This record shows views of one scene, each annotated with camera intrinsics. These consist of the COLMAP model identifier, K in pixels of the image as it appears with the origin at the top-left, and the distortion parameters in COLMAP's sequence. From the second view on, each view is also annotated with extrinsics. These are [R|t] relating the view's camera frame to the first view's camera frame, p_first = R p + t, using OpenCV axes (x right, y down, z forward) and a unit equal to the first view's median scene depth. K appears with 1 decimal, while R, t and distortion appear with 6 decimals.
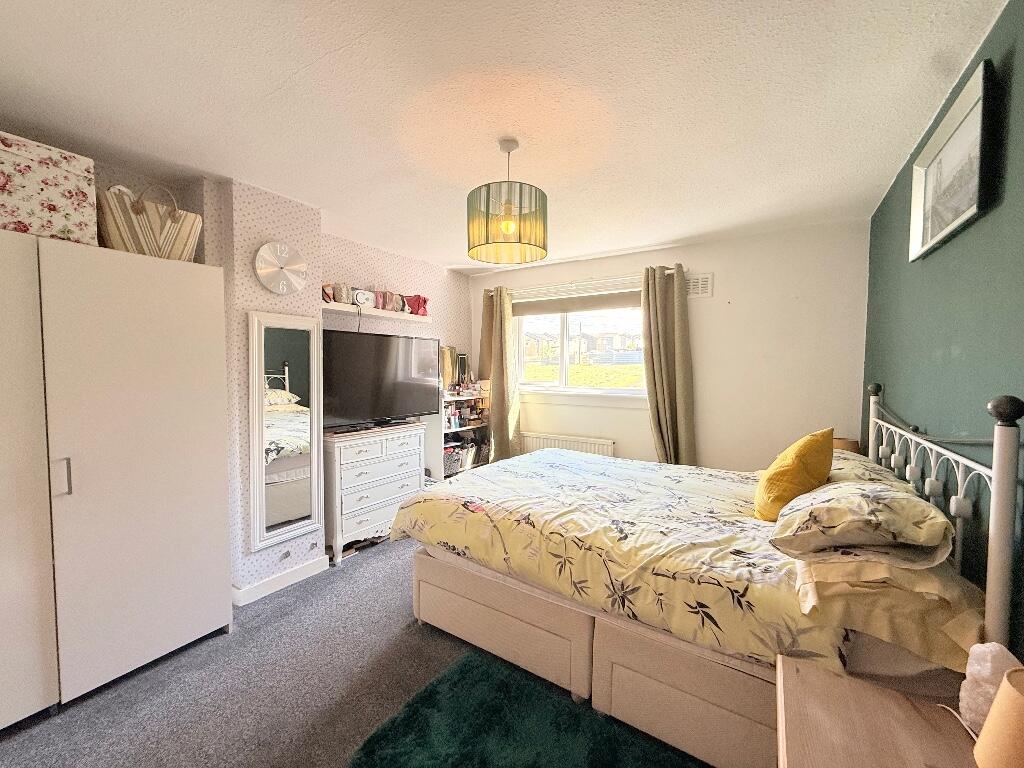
lens RADIAL K [[407.7, 0, 511.0], [0, 407.7, 384.1], [0, 0, 1]] dist [-0.002657, 0.000220]
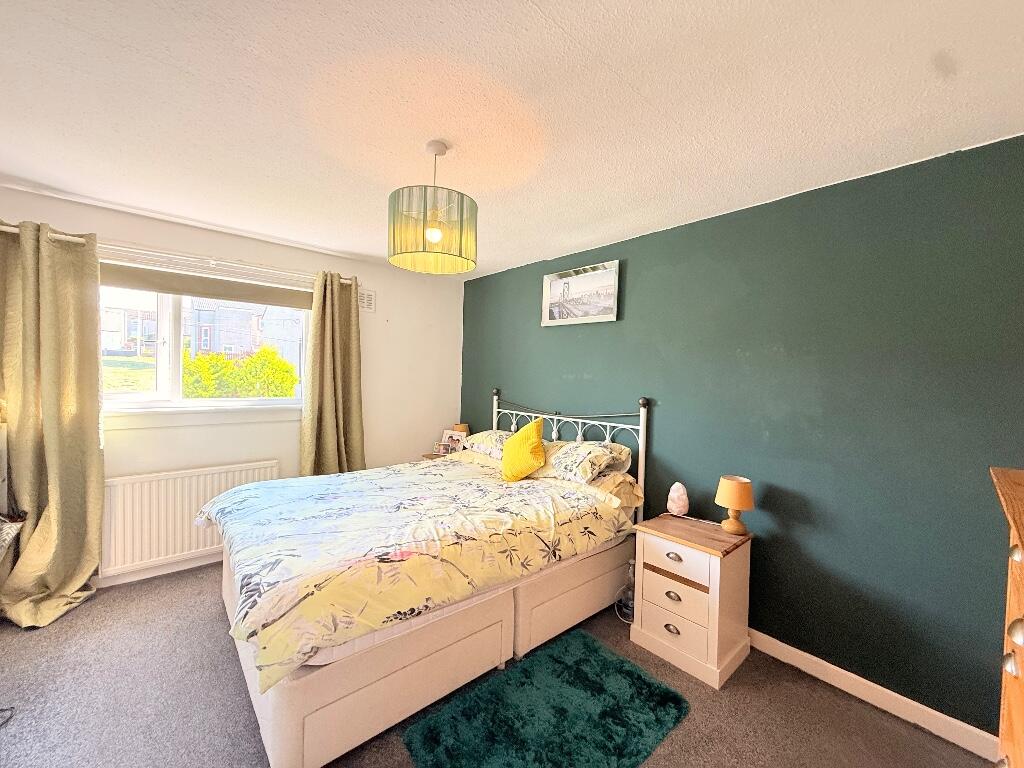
lens RADIAL K [[407.7, 0, 512.0], [0, 407.7, 384.0], [0, 0, 1]] dist [-0.002657, 0.000220]
pose [[0.270925, -0.020871, 0.962374, -0.888483], [0.011138, 0.999766, 0.018546, -0.064301], [-0.962536, 0.005694, 0.271094, 0.606415]]
